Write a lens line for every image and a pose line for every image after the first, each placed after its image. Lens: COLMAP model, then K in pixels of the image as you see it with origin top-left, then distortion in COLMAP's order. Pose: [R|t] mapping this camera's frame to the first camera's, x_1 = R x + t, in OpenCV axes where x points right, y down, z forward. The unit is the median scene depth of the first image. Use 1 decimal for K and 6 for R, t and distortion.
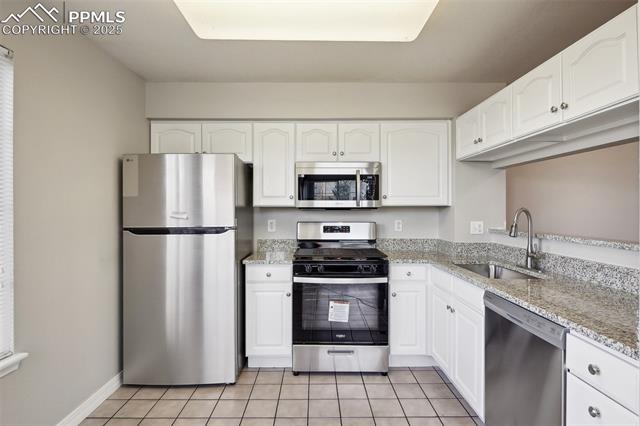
lens RADIAL K [[335.1, 0, 318.4], [0, 335.1, 210.1], [0, 0, 1]] dist [-0.001227, -0.000758]
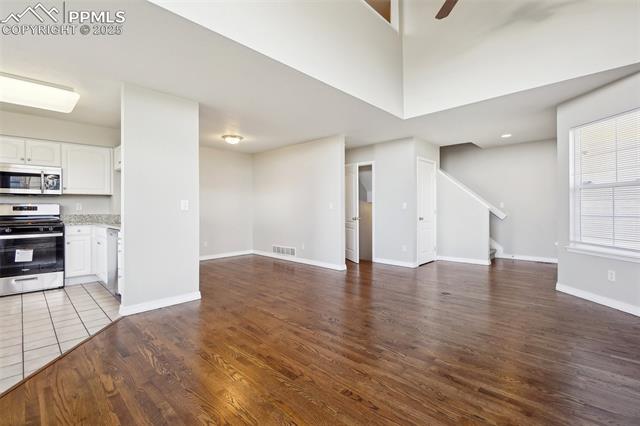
lens RADIAL K [[292.3, 0, 316.9], [0, 292.3, 207.6], [0, 0, 1]] dist [0.000513, -0.000545]
pose [[0.710273, 0.000369, 0.703926, 0.071119], [0.004598, 0.999976, -0.005163, 0.078344], [-0.703911, 0.006904, 0.710255, -1.027898]]
